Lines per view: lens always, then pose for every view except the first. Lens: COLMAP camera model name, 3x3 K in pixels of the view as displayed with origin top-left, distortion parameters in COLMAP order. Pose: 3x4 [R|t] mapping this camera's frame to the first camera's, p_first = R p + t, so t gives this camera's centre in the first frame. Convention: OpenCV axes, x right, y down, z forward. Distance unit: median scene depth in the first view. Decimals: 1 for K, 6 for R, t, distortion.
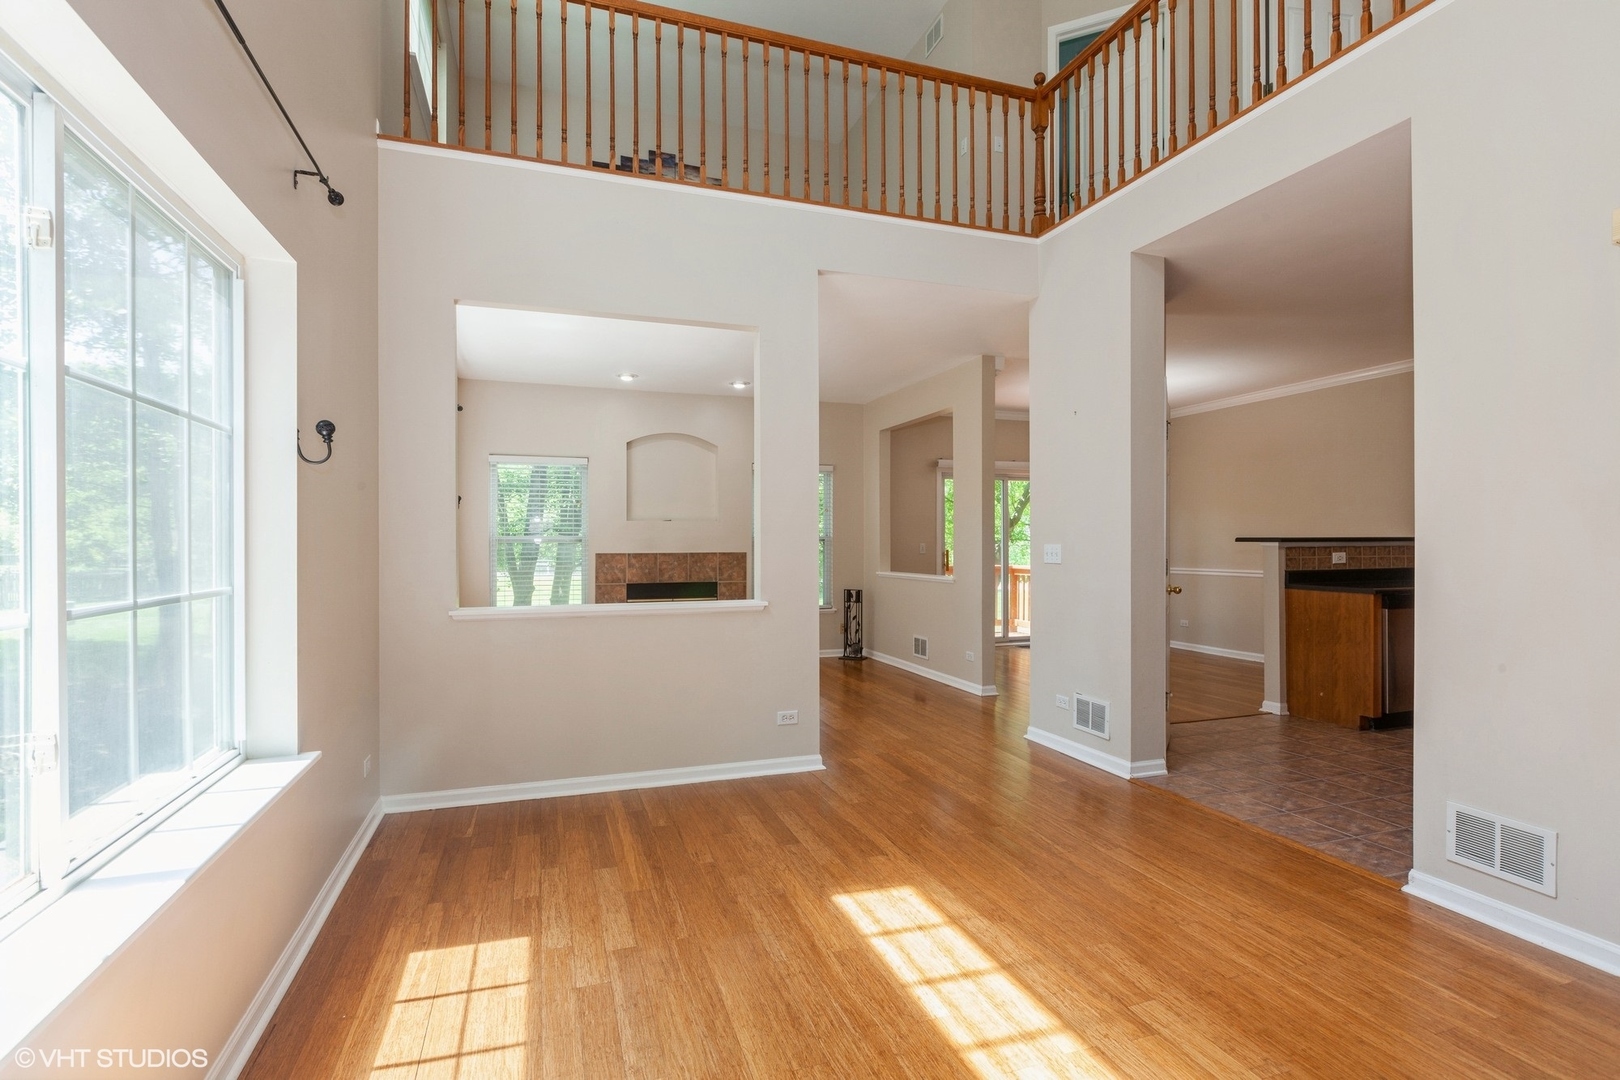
lens RADIAL K [[788.0, 0, 810.0], [0, 788.0, 540.0], [0, 0, 1]] dist [0.030563, 0.000189]
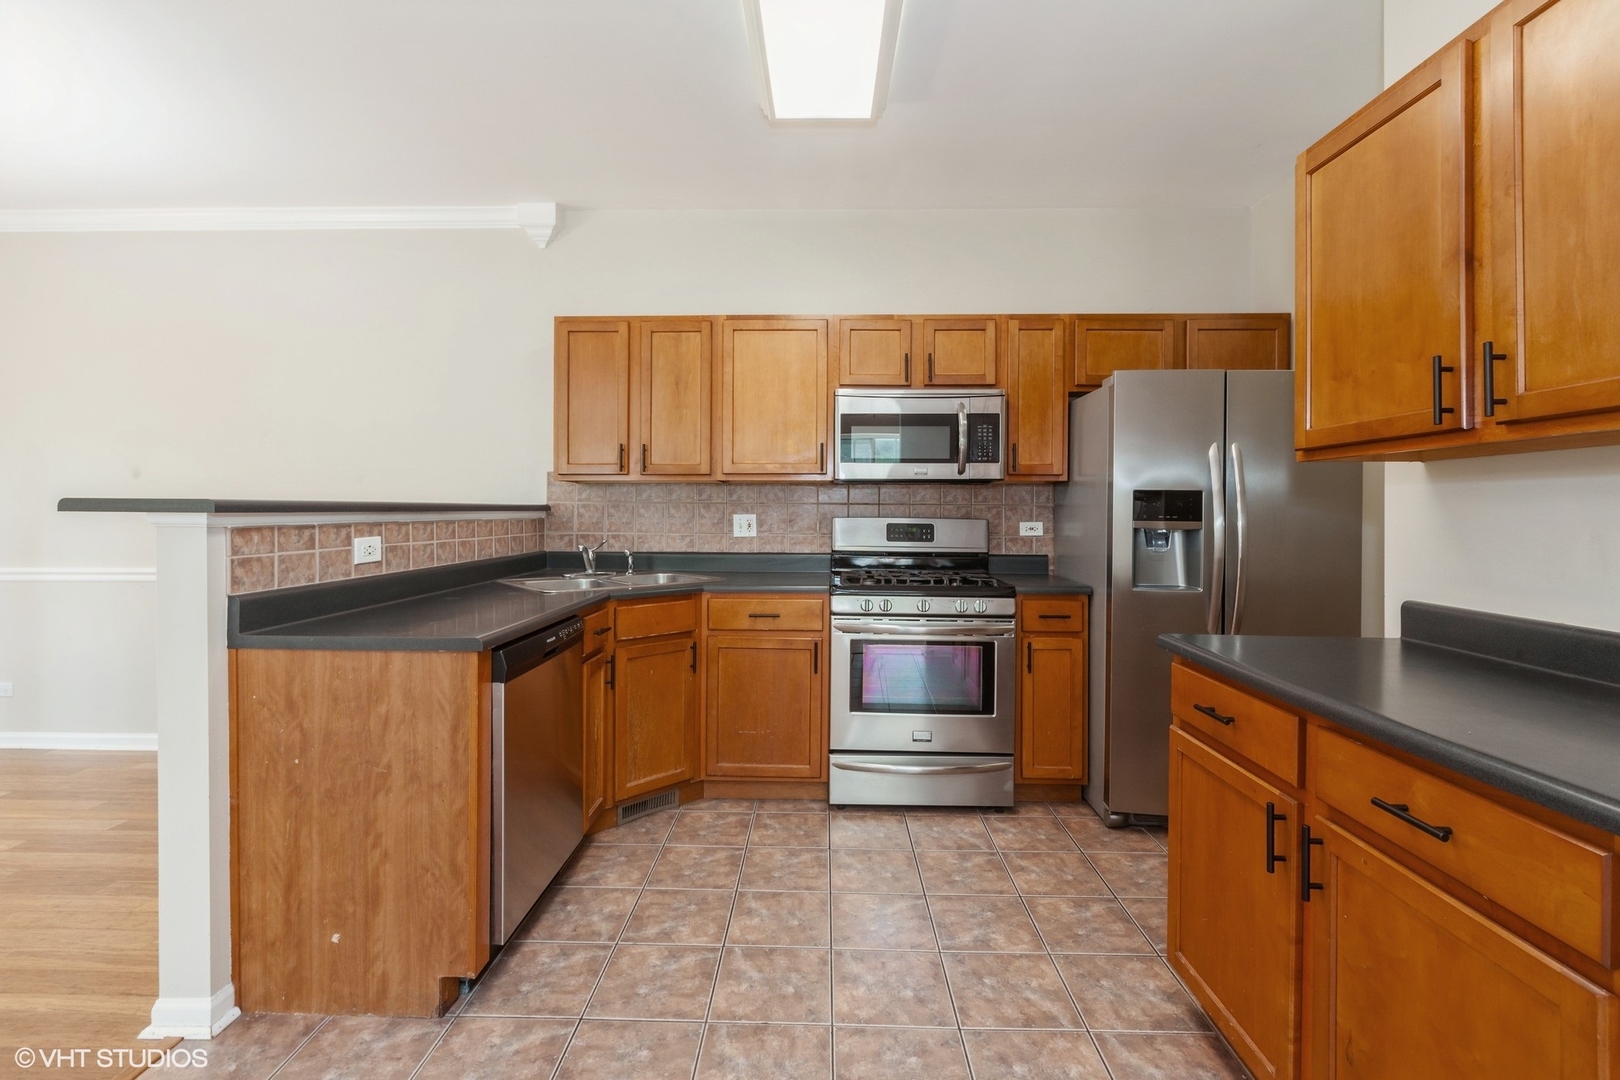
lens RADIAL K [[707.9, 0, 807.5], [0, 707.9, 513.4], [0, 0, 1]] dist [-0.001388, -0.000246]
pose [[0.354940, -0.003884, 0.934881, 0.415870], [-0.006811, 0.999954, 0.006740, -0.001155], [-0.934864, -0.008760, 0.354897, 0.684408]]
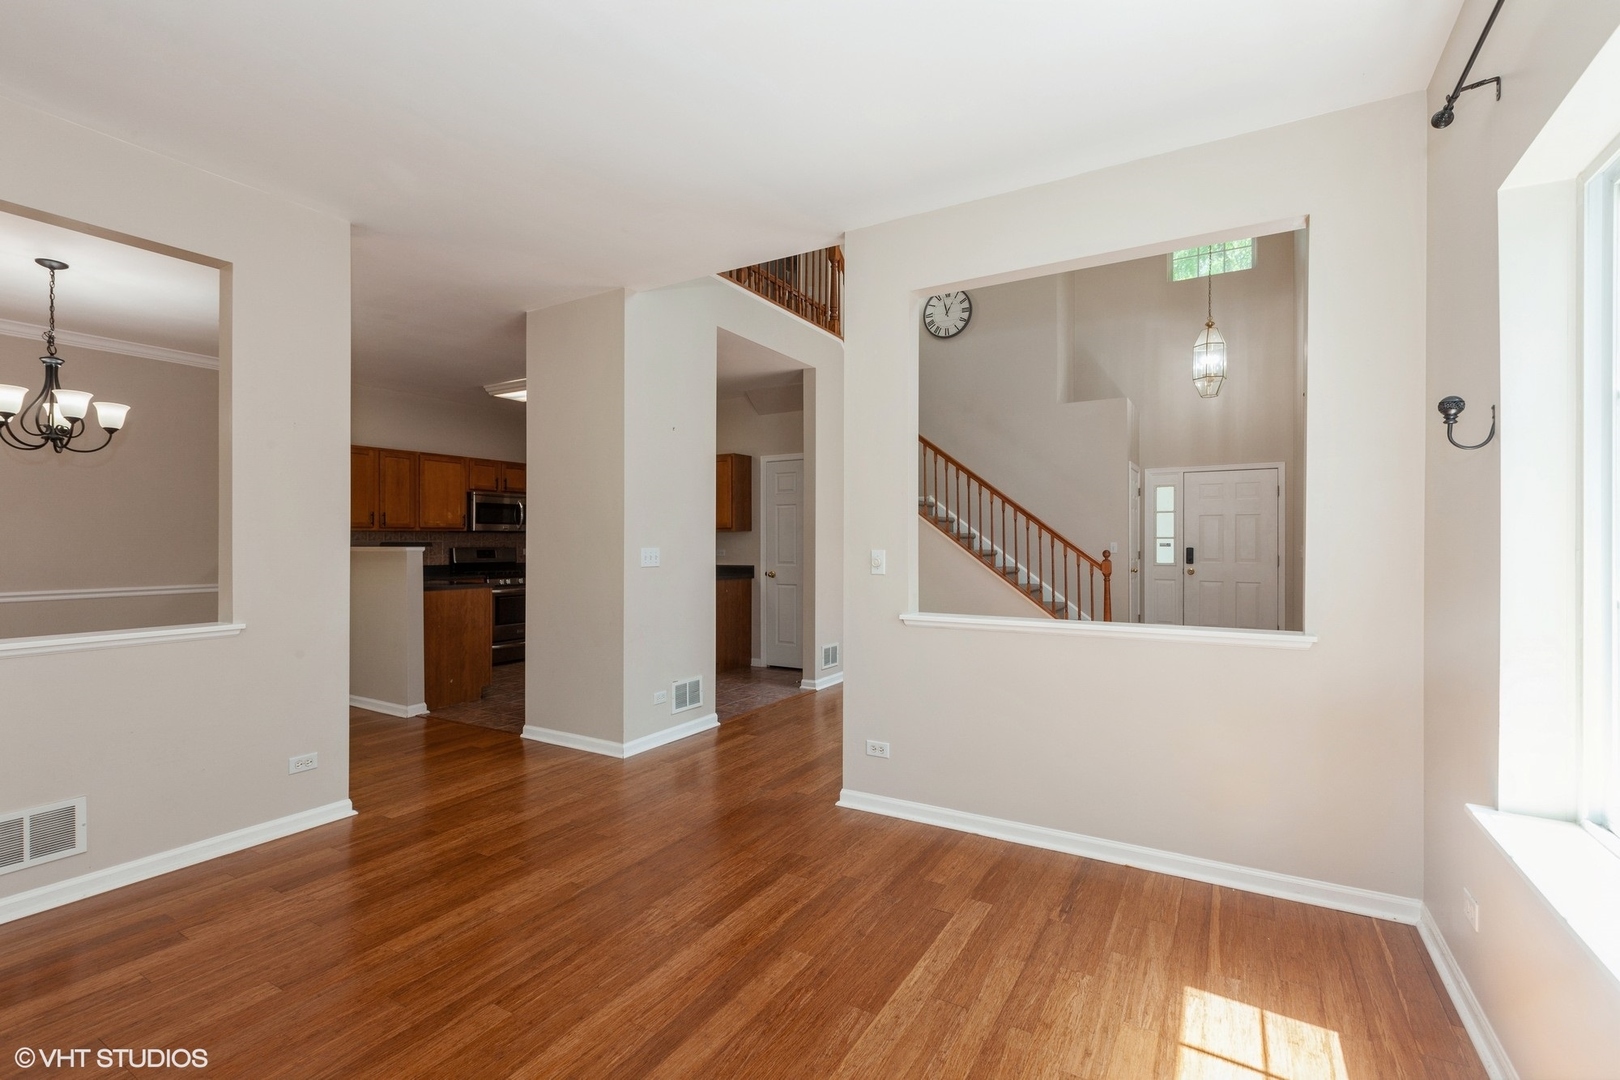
lens RADIAL K [[706.3, 0, 810.0], [0, 706.3, 540.0], [0, 0, 1]] dist [-0.000521, -0.000058]
pose [[-0.642995, -0.002407, 0.765867, -0.476514], [-0.008412, 0.999957, -0.003920, -0.009185], [-0.765824, -0.008963, -0.642987, 1.252390]]
